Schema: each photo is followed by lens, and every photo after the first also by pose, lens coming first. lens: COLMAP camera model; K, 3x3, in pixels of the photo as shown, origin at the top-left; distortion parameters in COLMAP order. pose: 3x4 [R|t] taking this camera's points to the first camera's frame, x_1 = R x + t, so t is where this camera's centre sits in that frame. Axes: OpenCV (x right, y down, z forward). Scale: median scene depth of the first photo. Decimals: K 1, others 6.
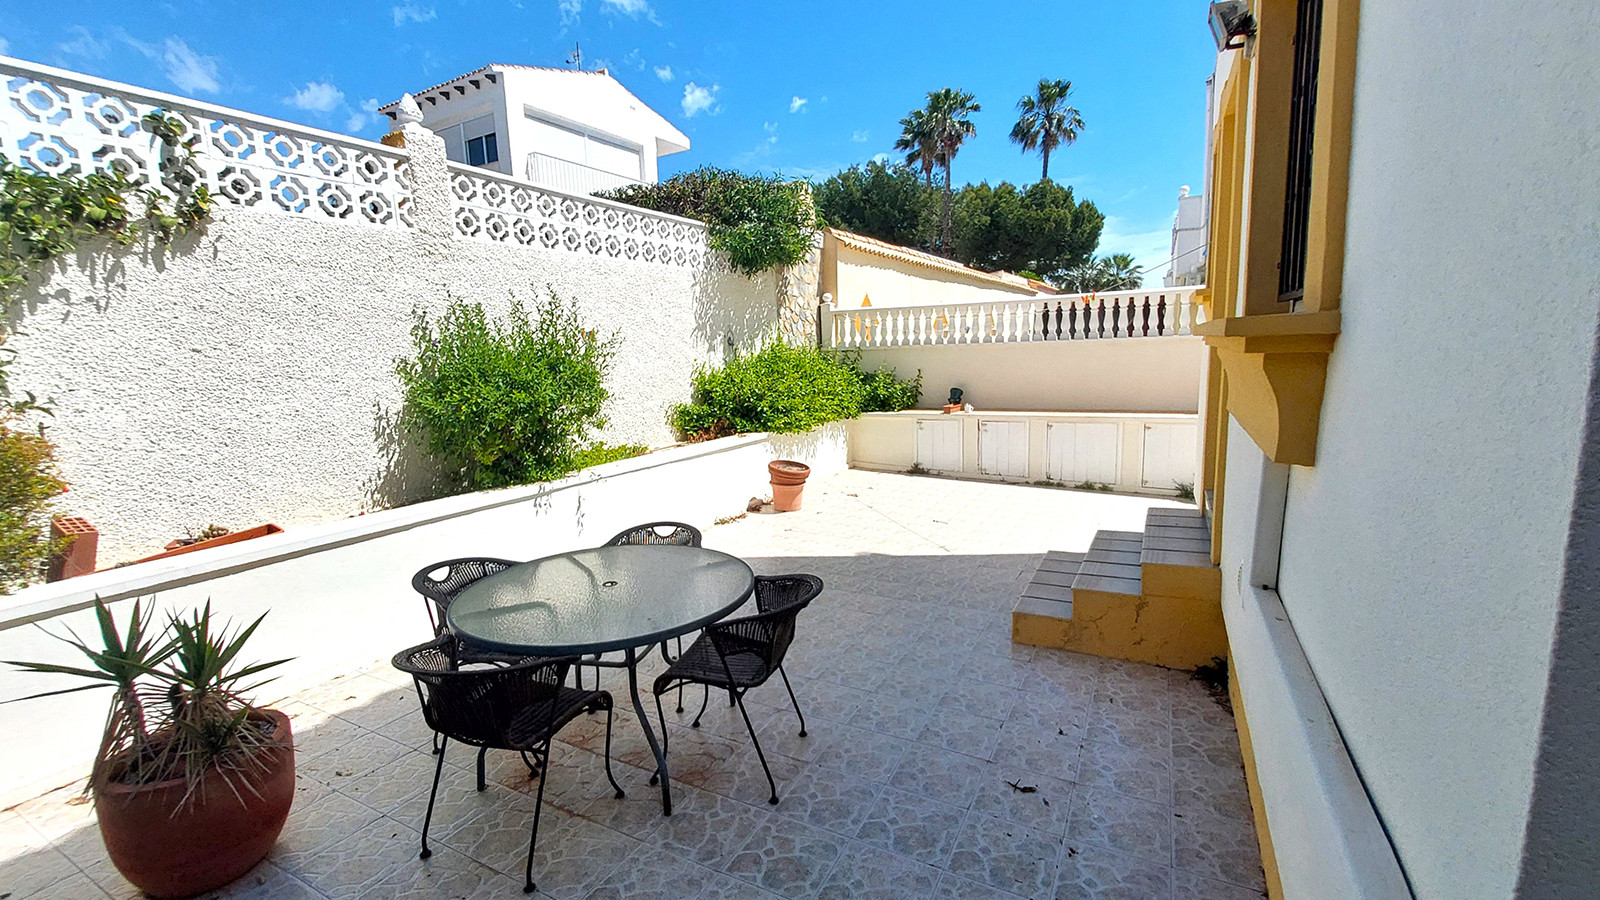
lens RADIAL K [[637.1, 0, 800.0], [0, 637.1, 450.0], [0, 0, 1]] dist [0.006682, -0.006818]
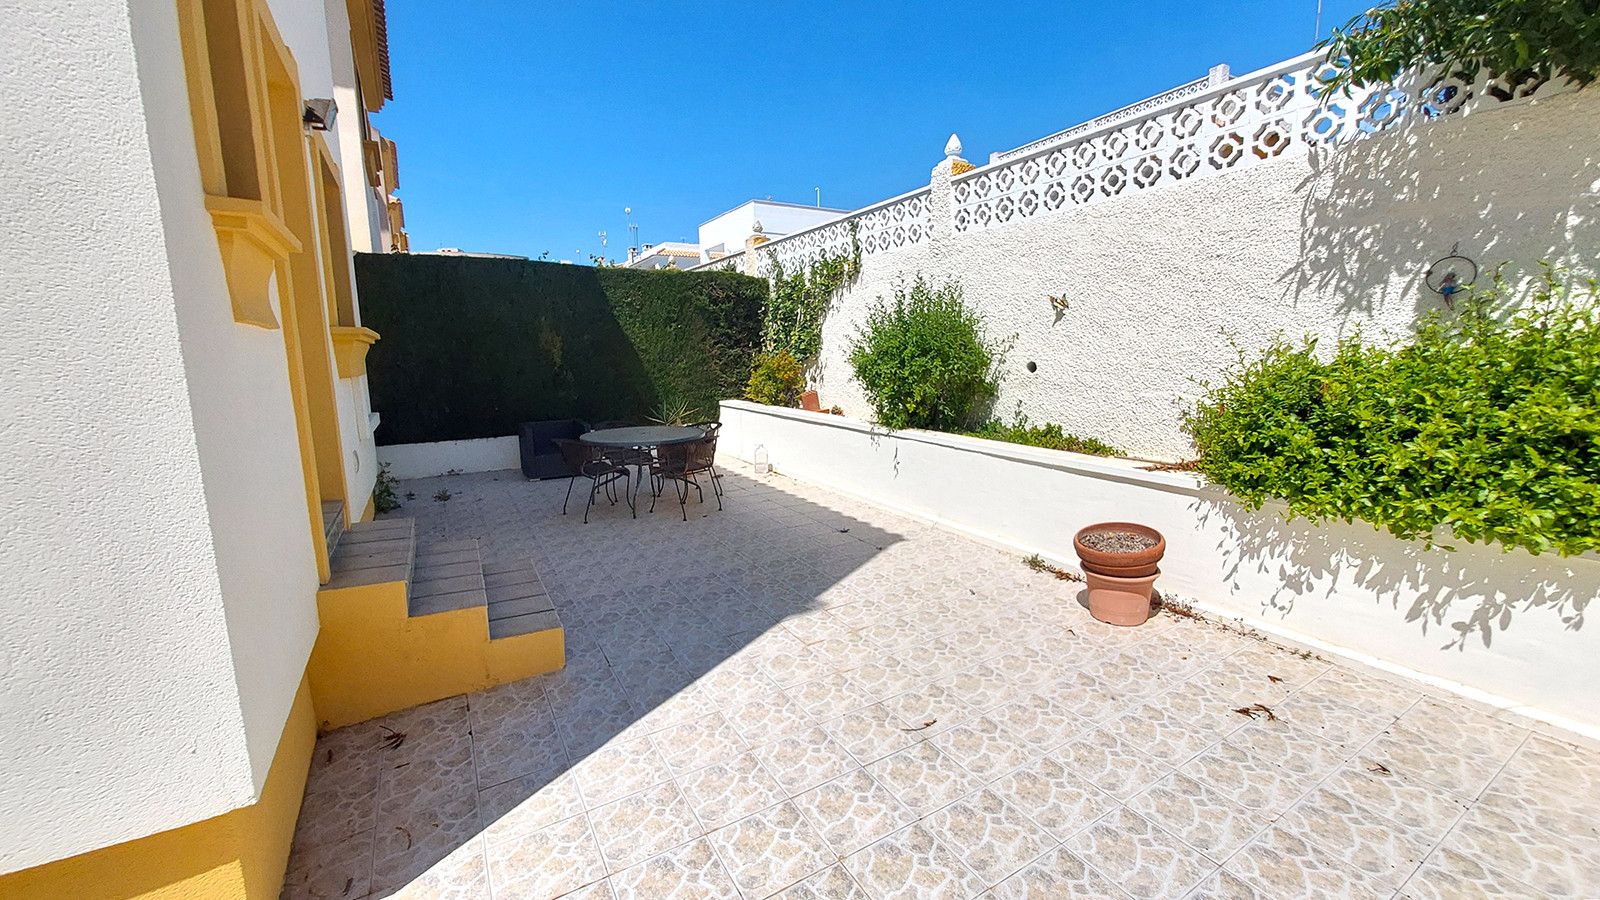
lens RADIAL K [[637.1, 0, 800.0], [0, 637.1, 450.0], [0, 0, 1]] dist [0.006682, -0.006818]
pose [[-0.506938, 0.181552, -0.842646, 0.896397], [-0.092423, 0.960484, 0.262542, -0.261733], [0.857013, 0.210972, -0.470126, 1.646234]]
